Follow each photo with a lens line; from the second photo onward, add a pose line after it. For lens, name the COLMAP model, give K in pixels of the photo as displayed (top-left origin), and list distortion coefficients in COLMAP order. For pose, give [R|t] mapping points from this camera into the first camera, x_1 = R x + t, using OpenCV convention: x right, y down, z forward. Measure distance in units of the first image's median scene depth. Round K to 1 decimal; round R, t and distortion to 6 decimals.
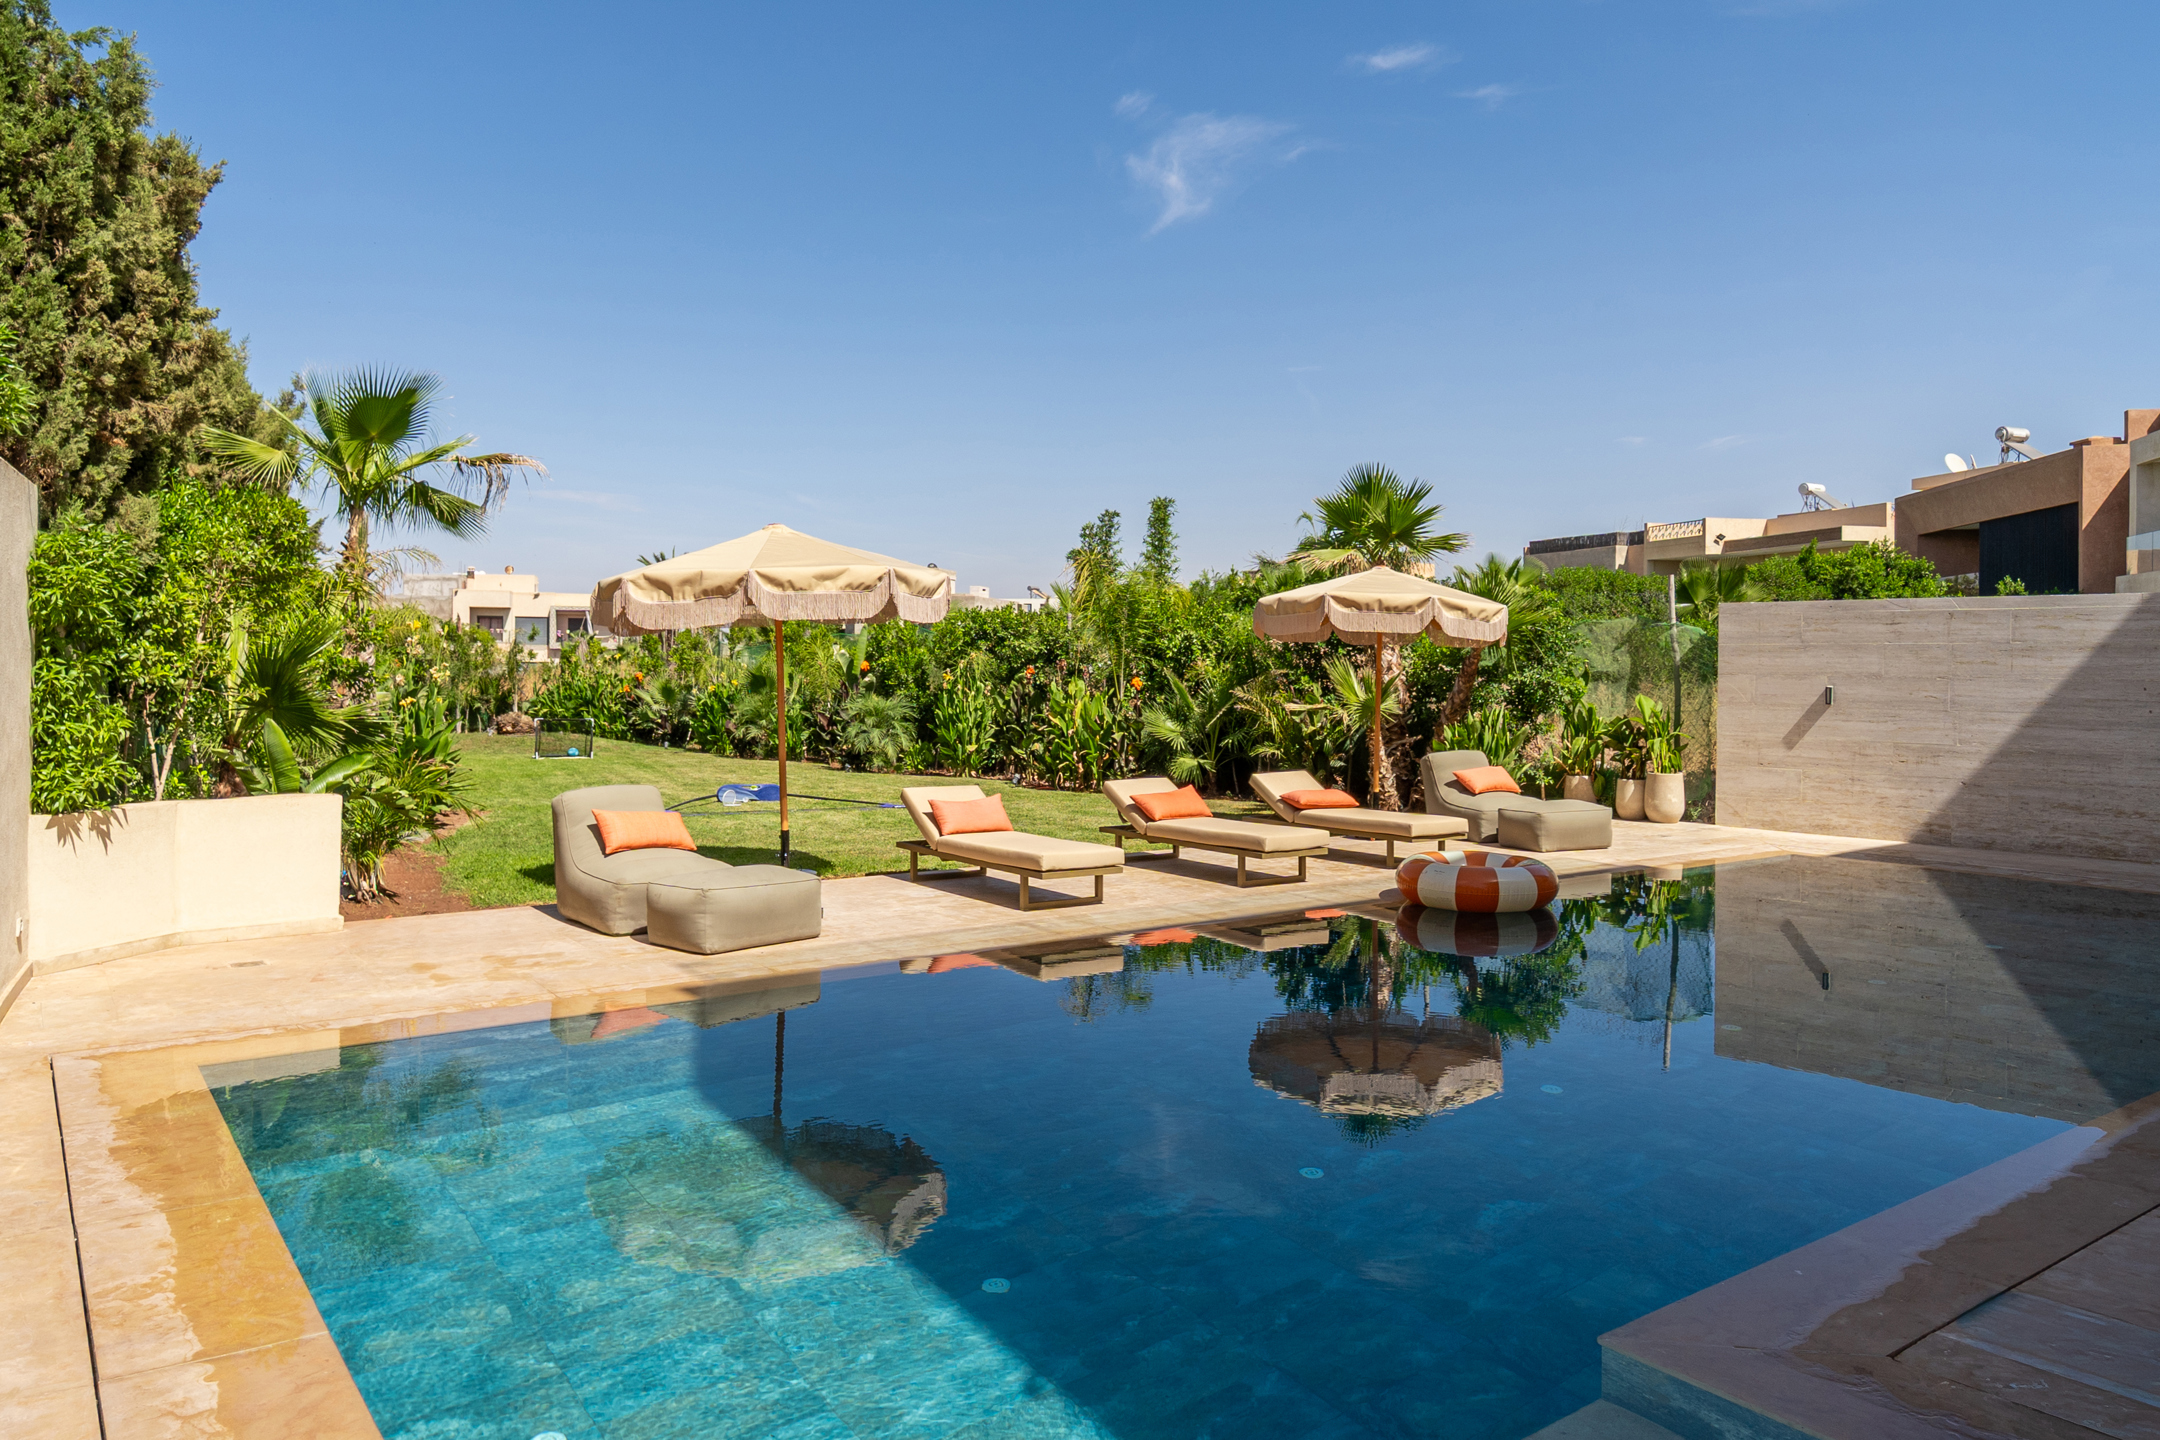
lens RADIAL K [[1426.8, 0, 1061.6], [0, 1426.8, 709.0], [0, 0, 1]] dist [0.004919, 0.003228]
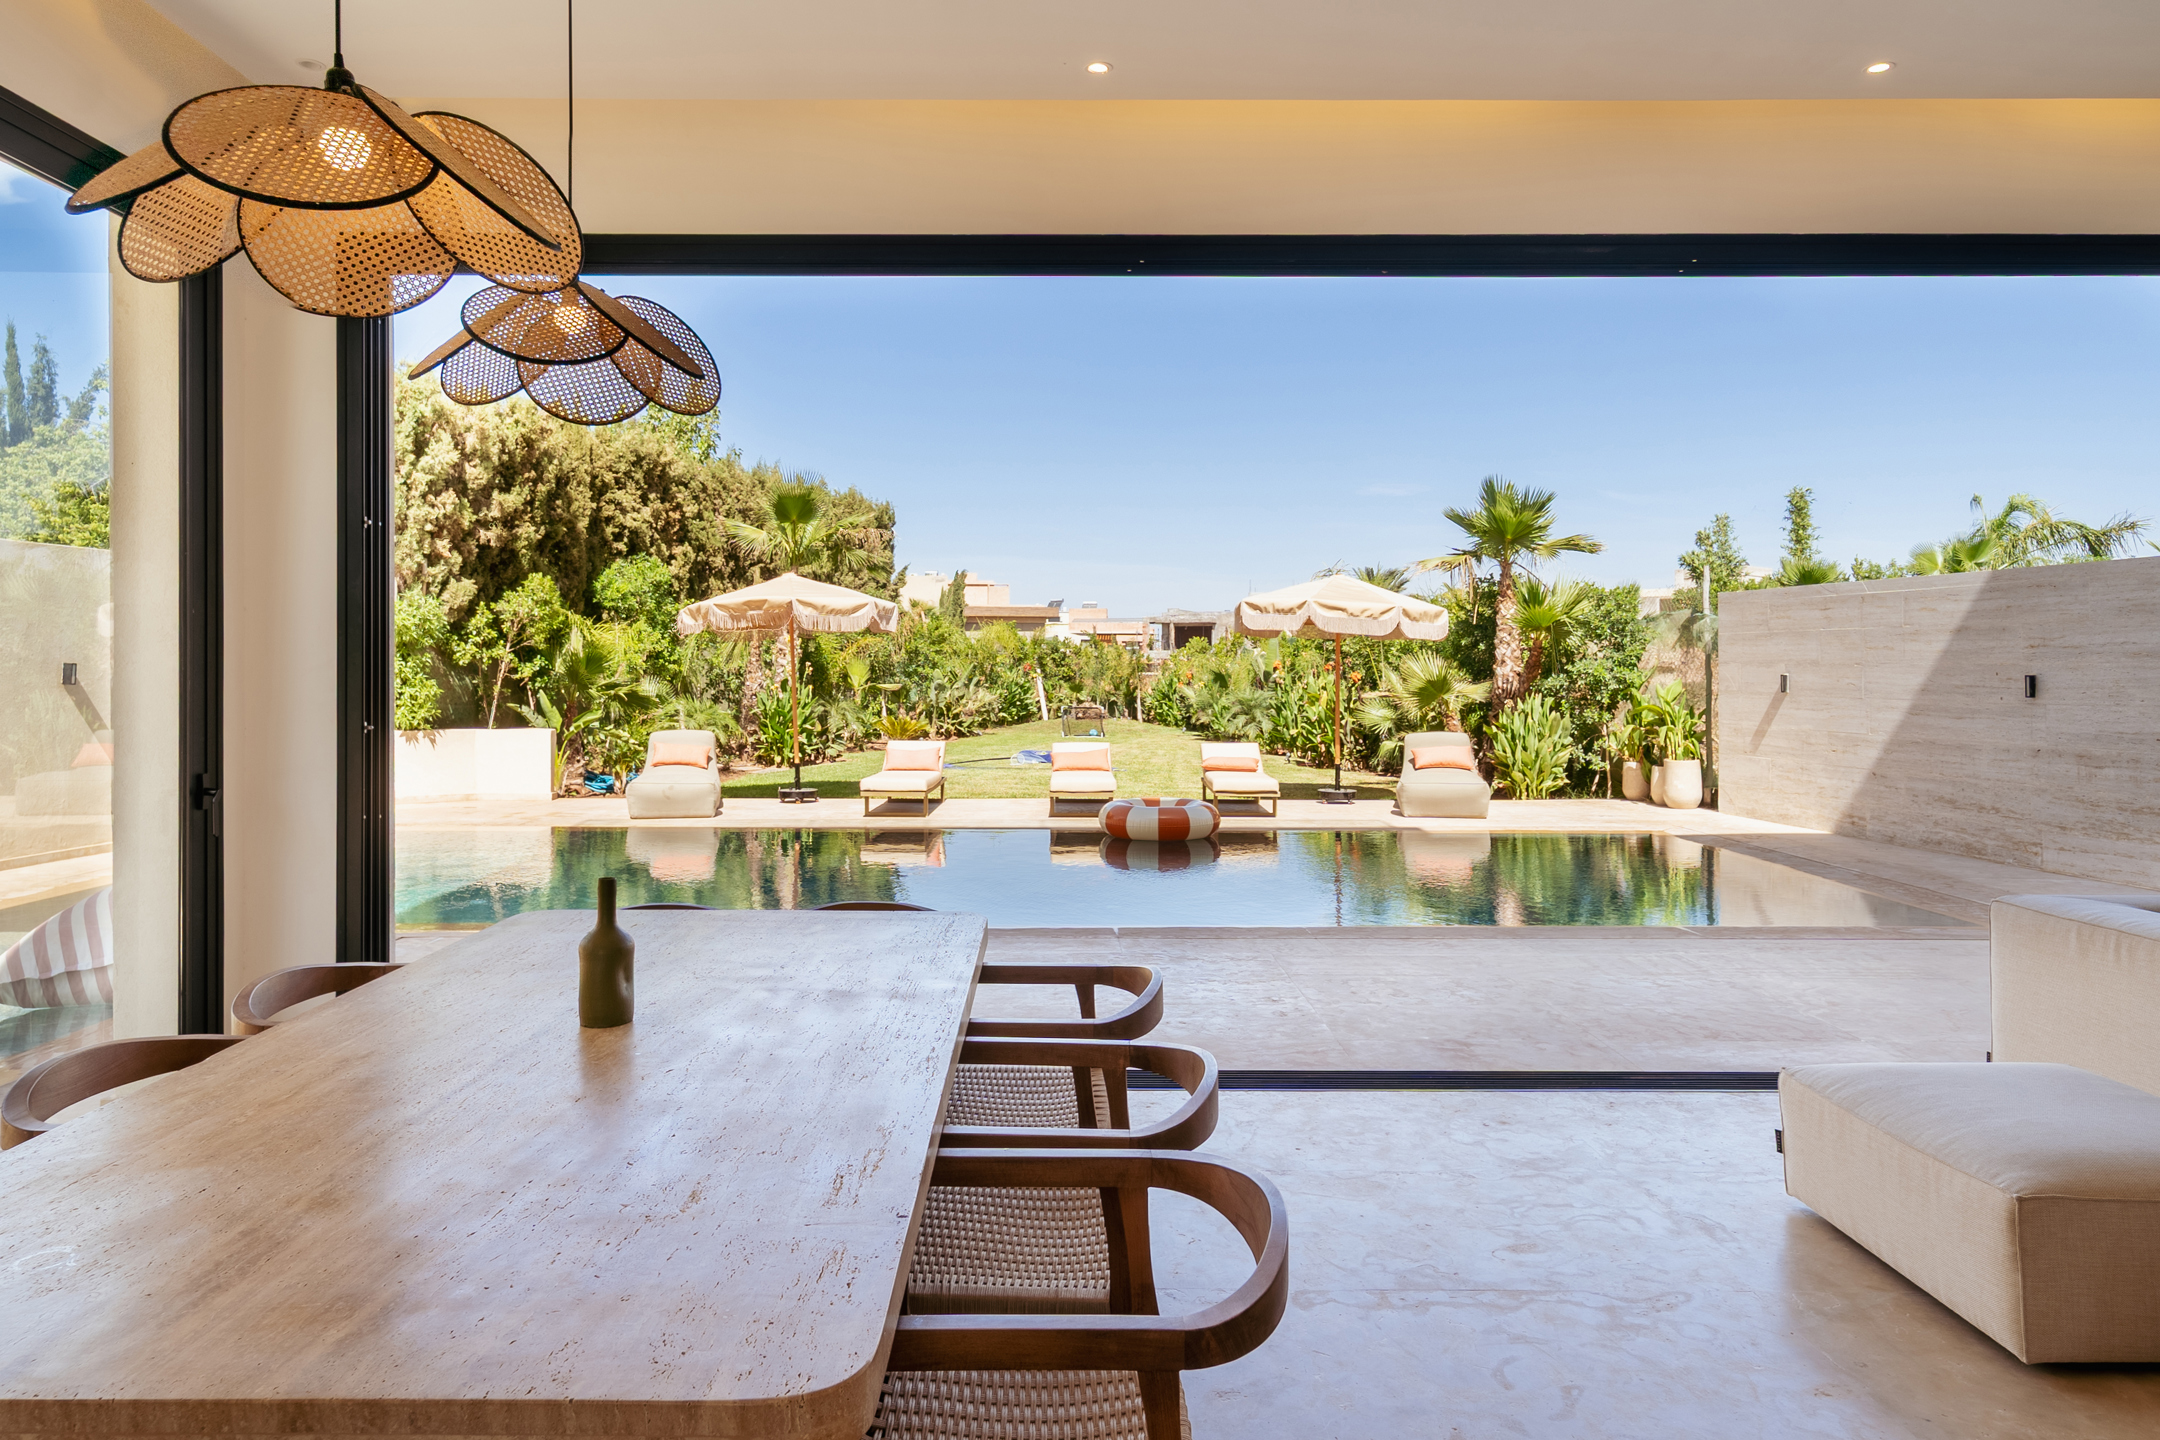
lens RADIAL K [[1426.8, 0, 1094.7], [0, 1426.8, 664.8], [0, 0, 1]] dist [0.004919, 0.003228]
pose [[0.816150, -0.006601, -0.577802, 0.781616], [-0.012863, 0.999479, -0.029587, 0.014278], [0.577697, 0.031579, 0.815640, -0.087392]]
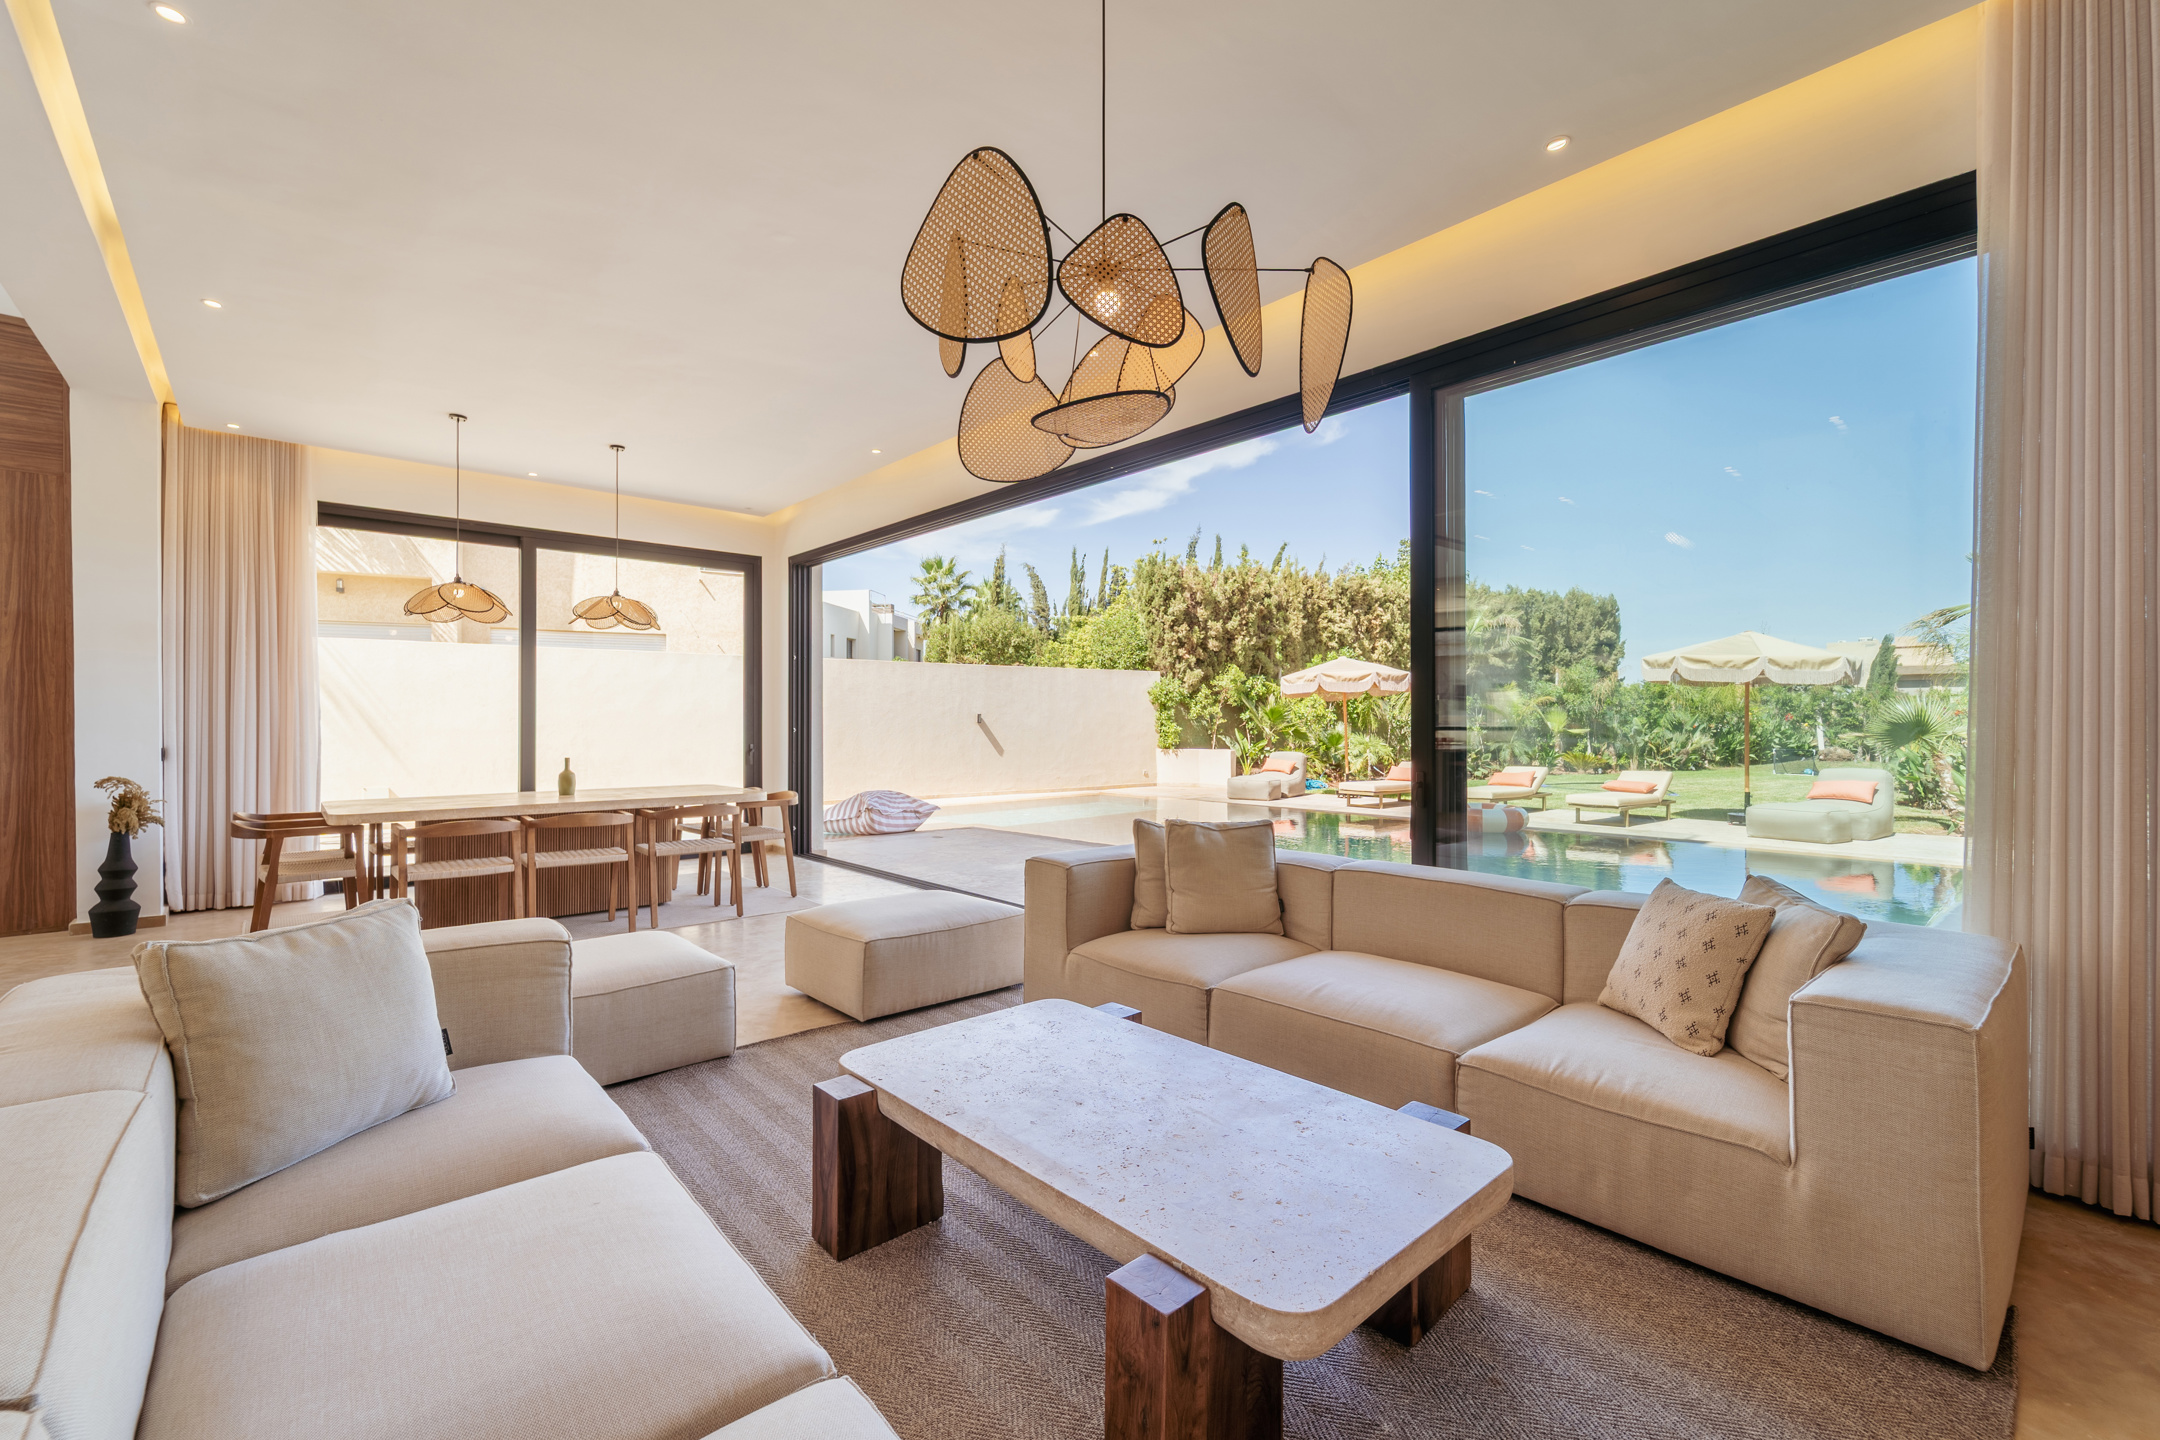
lens RADIAL K [[935.4, 0, 1079.1], [0, 935.4, 721.9], [0, 0, 1]] dist [0.002282, 0.000184]
pose [[0.100919, -0.005810, -0.994878, 1.131909], [-0.026325, 0.999617, -0.008508, 0.014501], [0.994546, 0.027048, 0.100728, 0.270139]]
